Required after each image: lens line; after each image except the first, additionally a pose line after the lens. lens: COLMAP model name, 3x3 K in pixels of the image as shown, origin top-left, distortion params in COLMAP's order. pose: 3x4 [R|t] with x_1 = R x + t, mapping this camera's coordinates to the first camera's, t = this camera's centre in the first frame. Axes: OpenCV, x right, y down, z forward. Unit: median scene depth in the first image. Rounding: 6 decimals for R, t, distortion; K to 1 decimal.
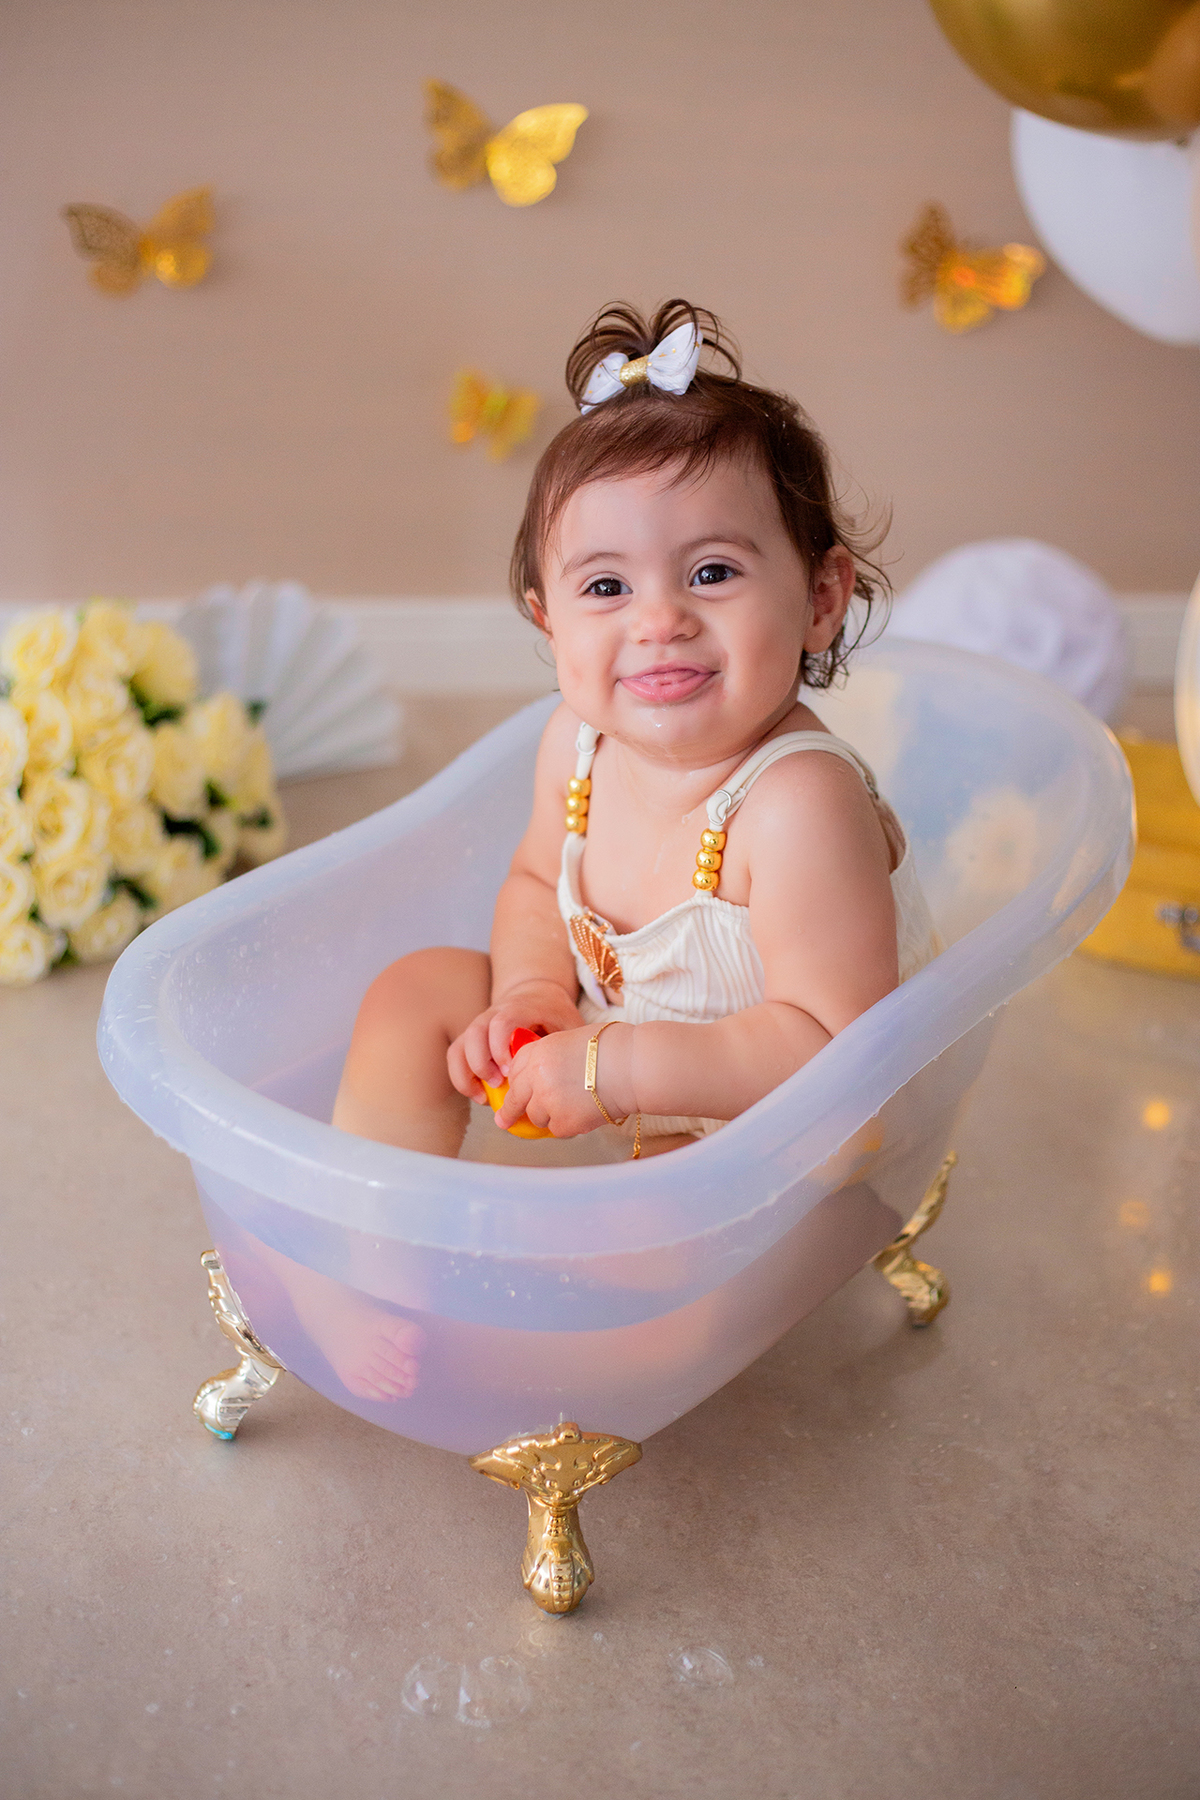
lens RADIAL K [[2642.5, 0, 577.8], [0, 2642.5, 922.2], [0, 0, 1]] dist [0.009217, -0.727311]
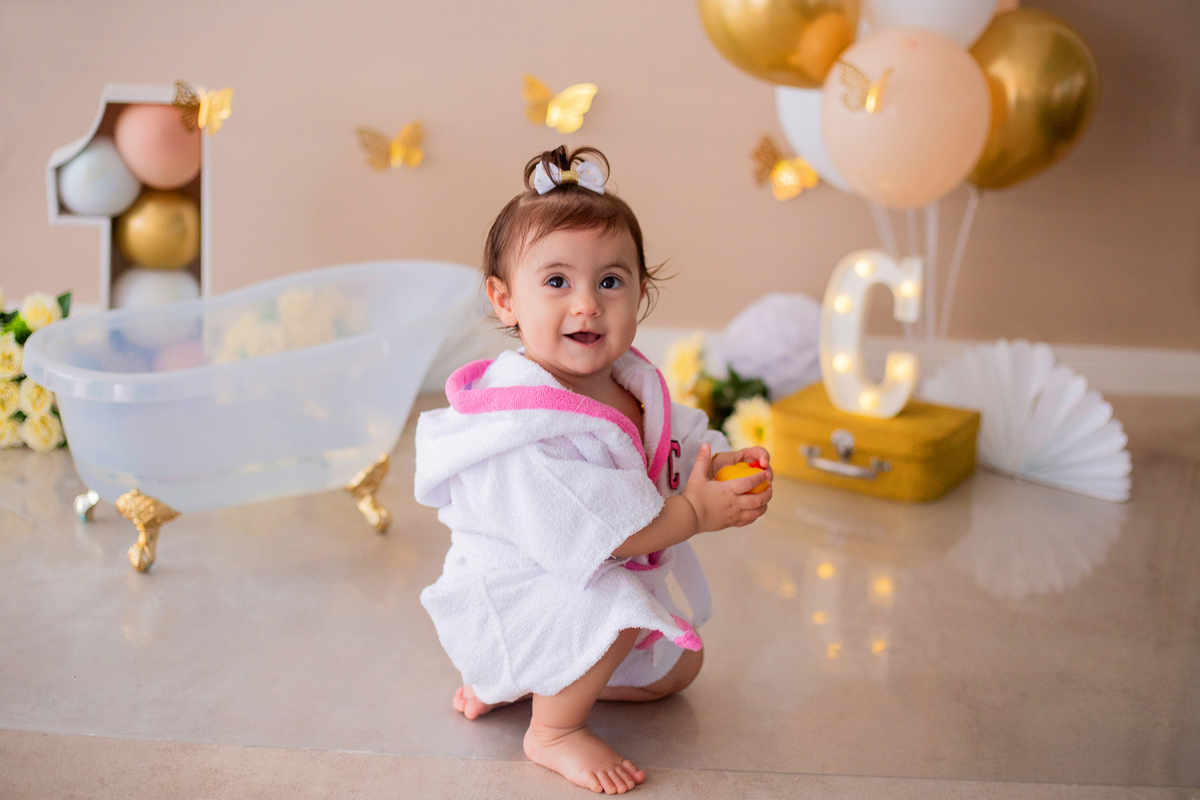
lens RADIAL K [[1755.9, 0, 596.3], [0, 1755.9, 398.6], [0, 0, 1]] dist [-0.104922, -0.016899]
pose [[0.977500, 0.040062, -0.207094, 0.310672], [-0.076986, 0.981830, -0.173446, 0.185623], [0.196383, 0.185487, 0.962823, -0.325302]]
